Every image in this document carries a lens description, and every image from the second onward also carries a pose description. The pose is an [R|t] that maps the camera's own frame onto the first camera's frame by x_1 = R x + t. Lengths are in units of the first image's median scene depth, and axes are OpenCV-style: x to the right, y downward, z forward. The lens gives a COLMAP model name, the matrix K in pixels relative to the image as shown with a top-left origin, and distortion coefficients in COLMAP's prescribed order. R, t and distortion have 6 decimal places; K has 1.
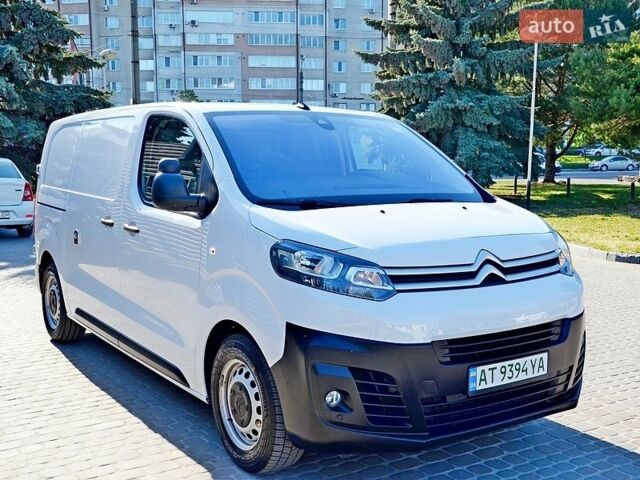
lens RADIAL K [[825.3, 0, 320.0], [0, 825.3, 240.0], [0, 0, 1]] dist [-0.011282, 0.323327]
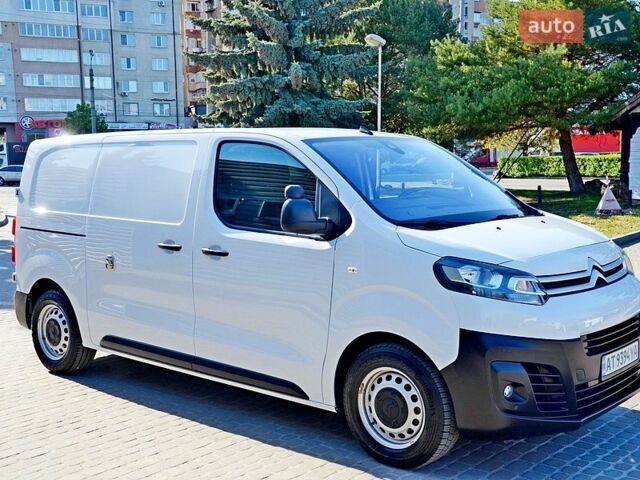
lens RADIAL K [[889.2, 0, 320.0], [0, 889.2, 240.0], [0, 0, 1]] dist [0.022153, 0.497222]
pose [[0.959092, -0.041755, 0.279998, -0.111052], [0.043683, 0.999045, -0.000646, -0.006057], [-0.279703, 0.012850, 0.960001, -0.025787]]
